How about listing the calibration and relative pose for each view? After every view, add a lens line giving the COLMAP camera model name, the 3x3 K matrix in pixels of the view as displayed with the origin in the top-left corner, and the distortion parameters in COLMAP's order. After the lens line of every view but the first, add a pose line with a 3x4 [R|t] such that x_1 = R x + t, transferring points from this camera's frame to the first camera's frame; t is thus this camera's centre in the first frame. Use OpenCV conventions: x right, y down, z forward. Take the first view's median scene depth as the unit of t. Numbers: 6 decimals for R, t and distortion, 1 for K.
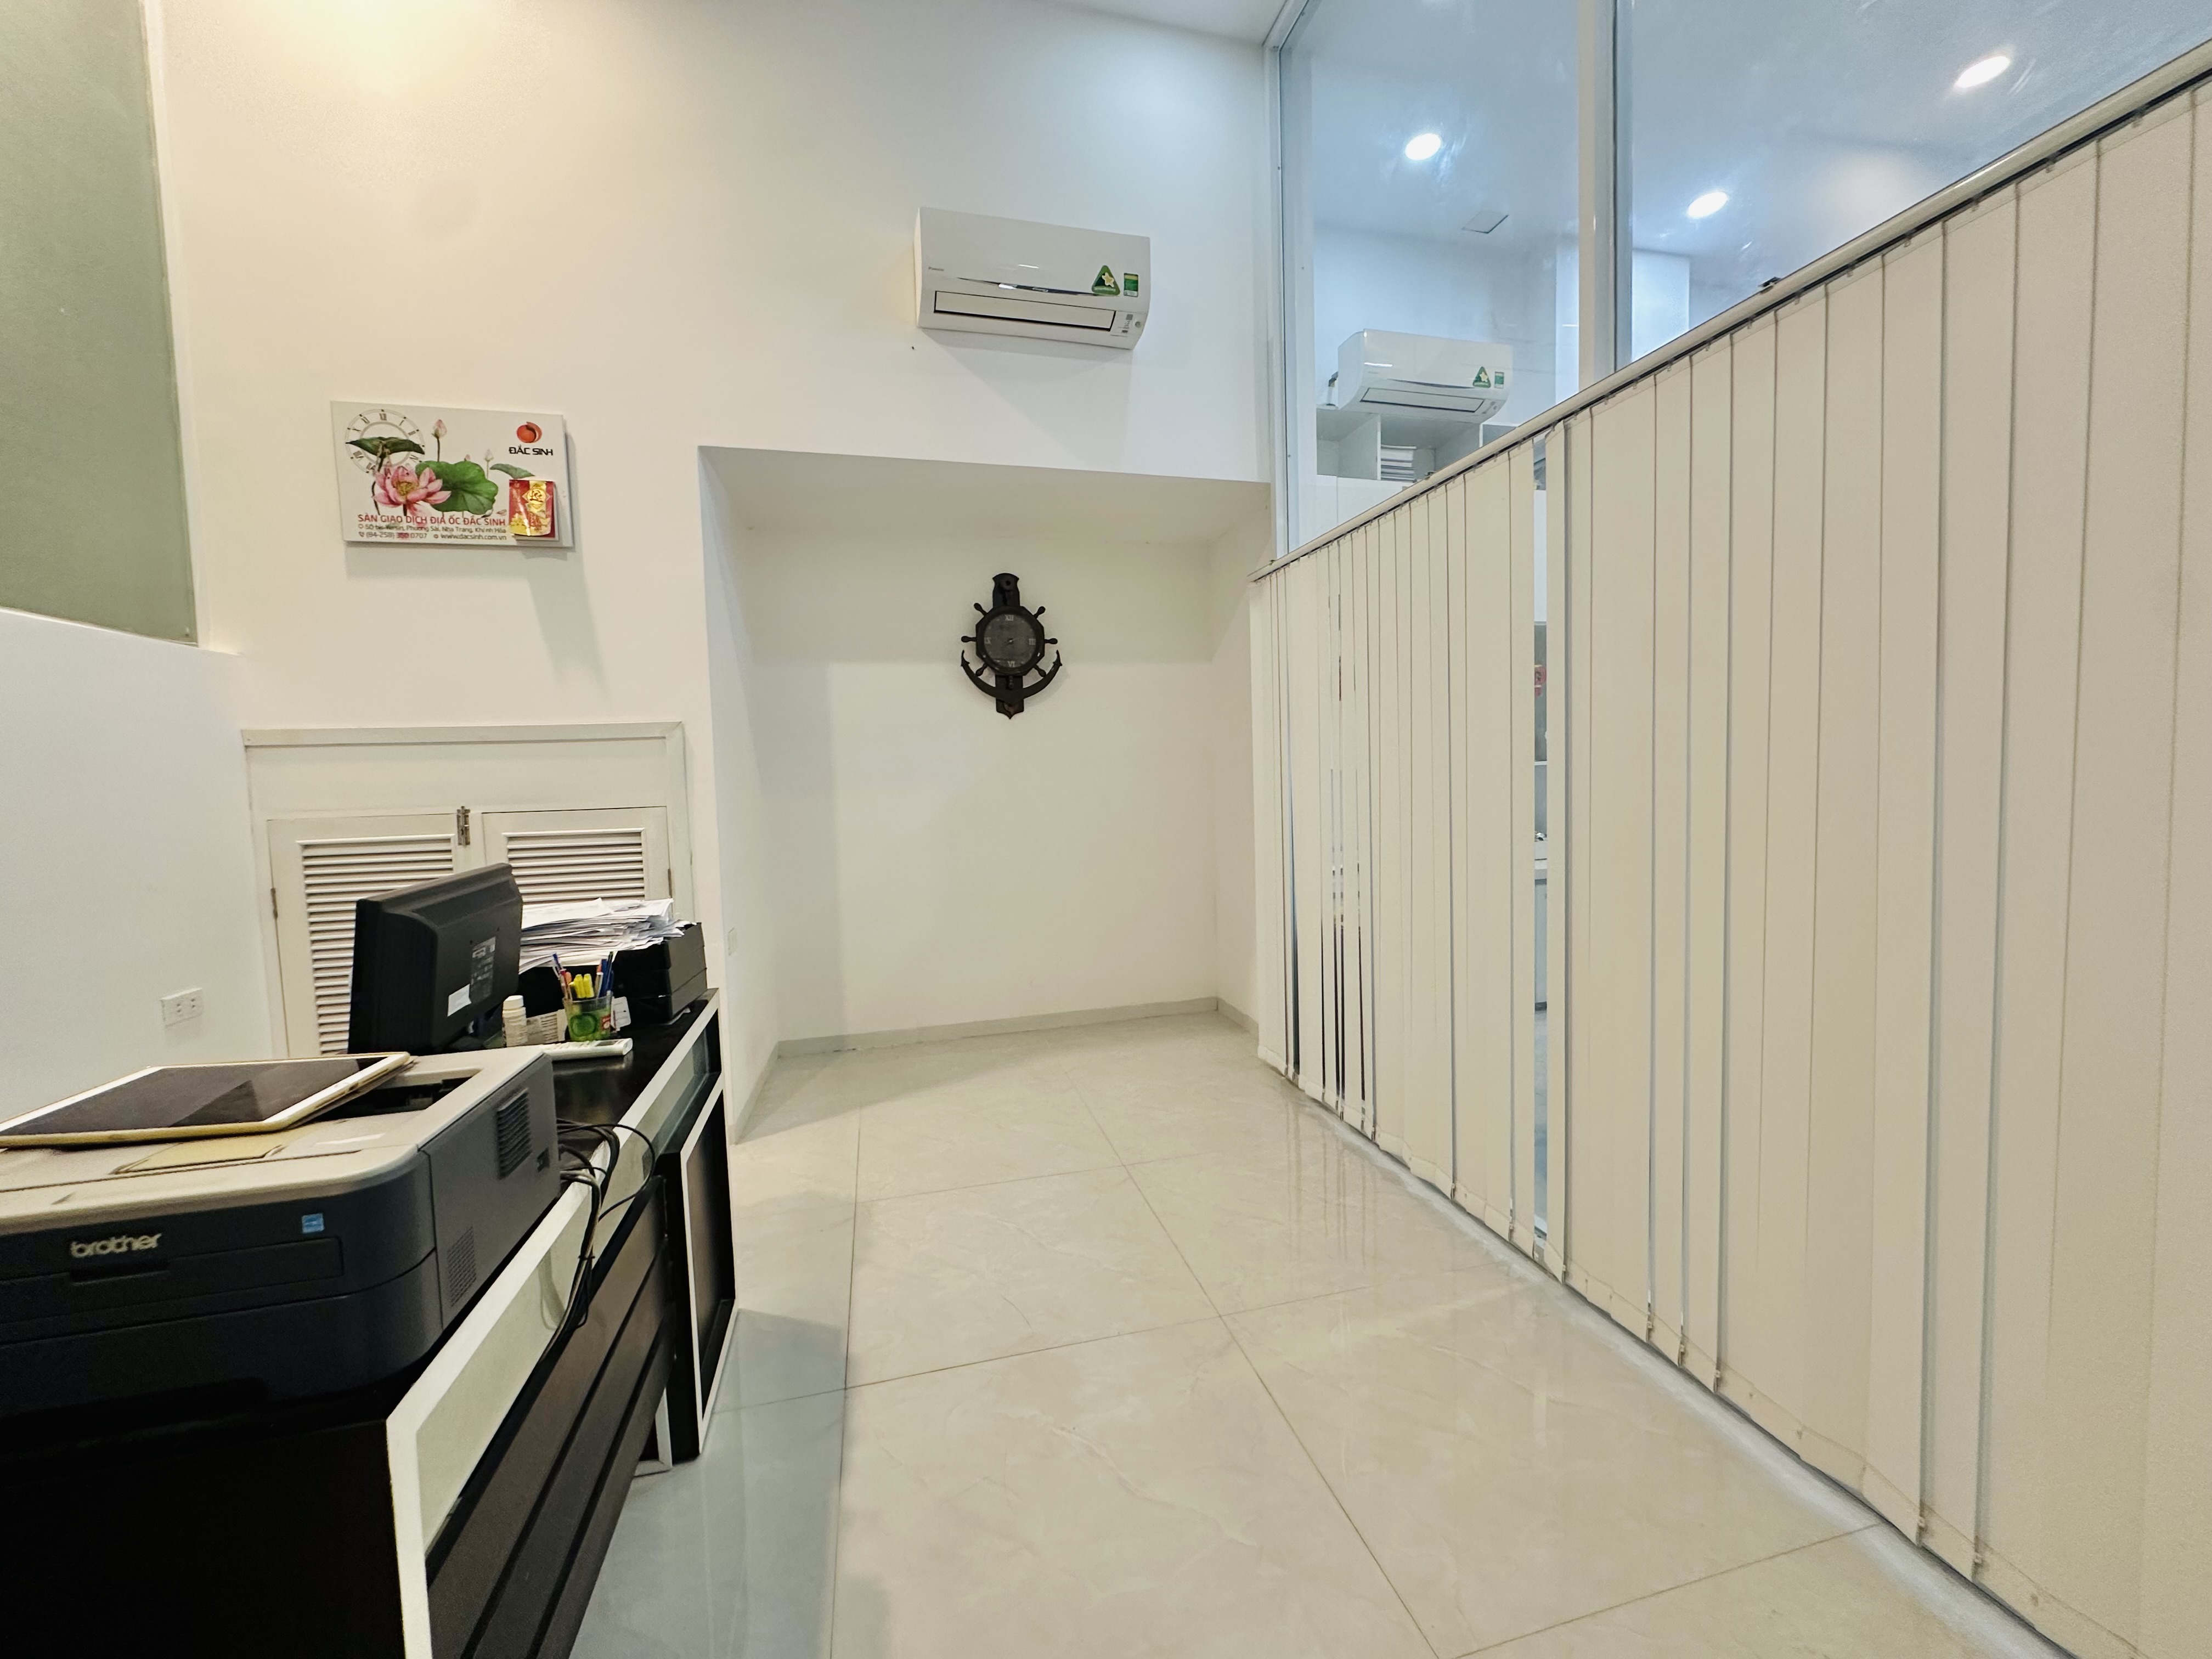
lens RADIAL K [[896.0, 0, 1110.2], [0, 896.0, 826.5], [0, 0, 1]] dist [-0.008242, 0.001199]
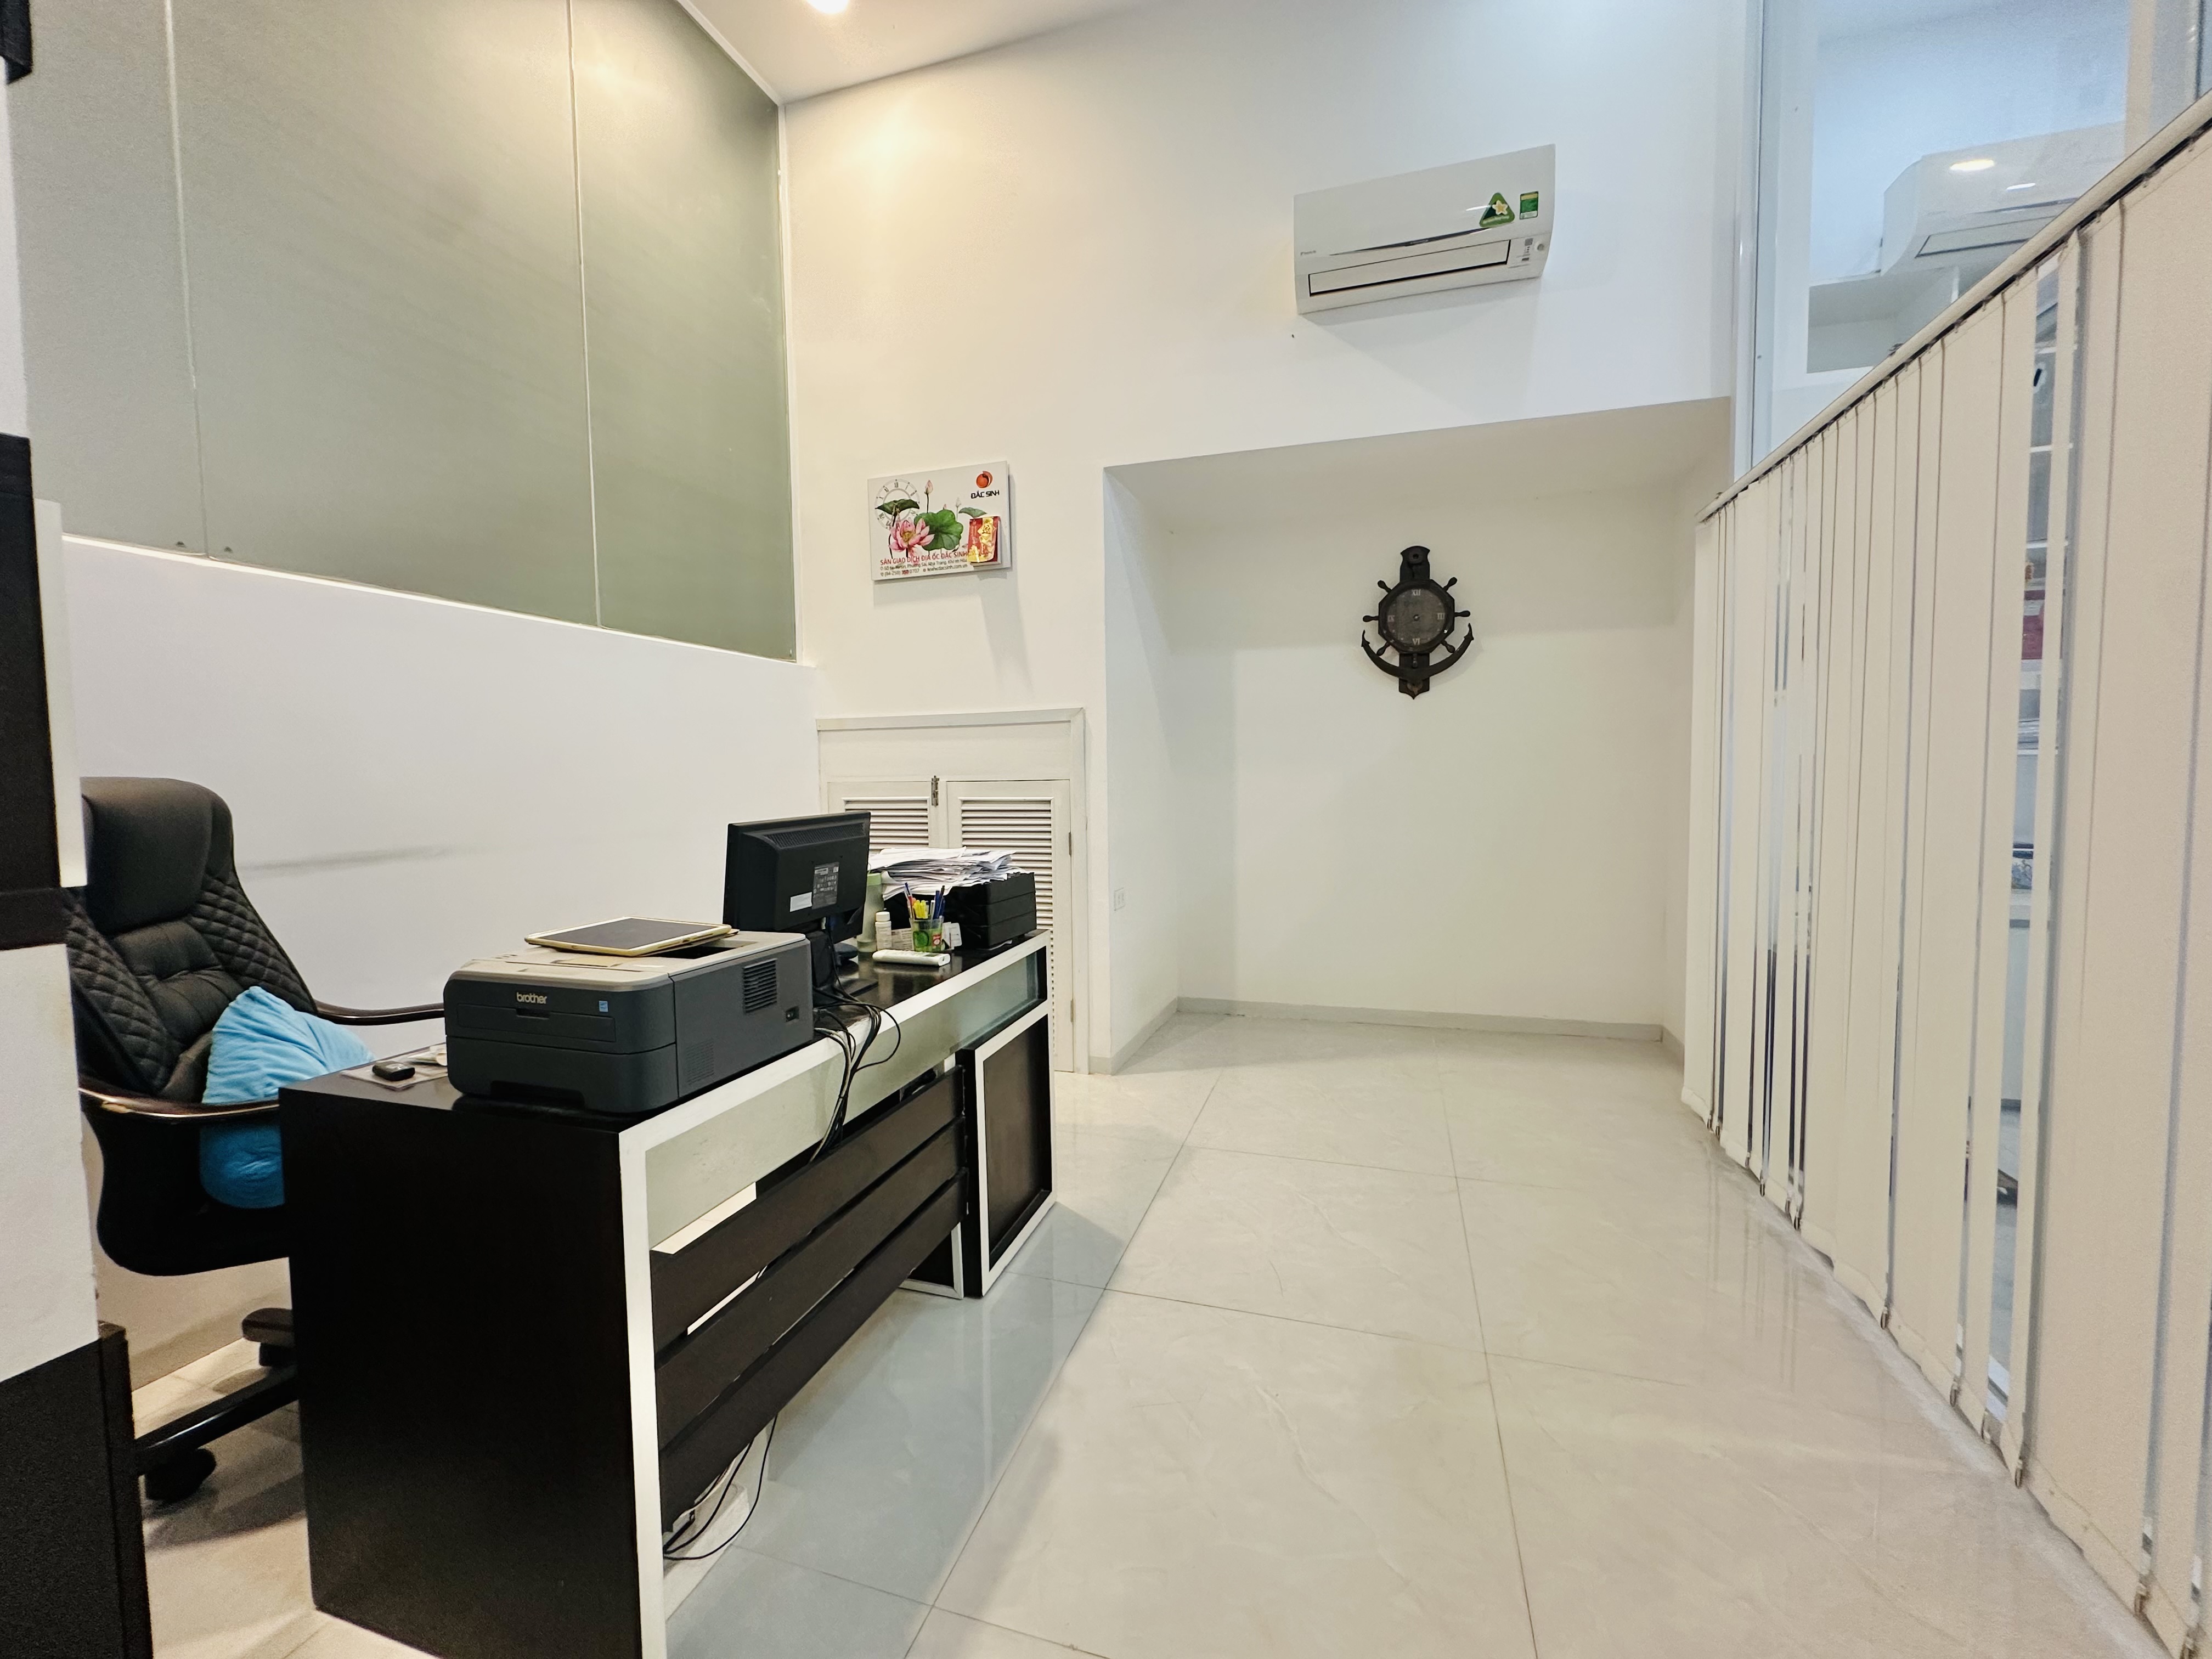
lens RADIAL K [[896.0, 0, 1104.0], [0, 896.0, 828.0], [0, 0, 1]] dist [-0.008242, 0.001199]
pose [[0.842760, 0.050075, -0.535955, 0.189743], [-0.042077, 0.998745, 0.027151, 0.007898], [0.536642, -0.000331, 0.843810, 0.025014]]
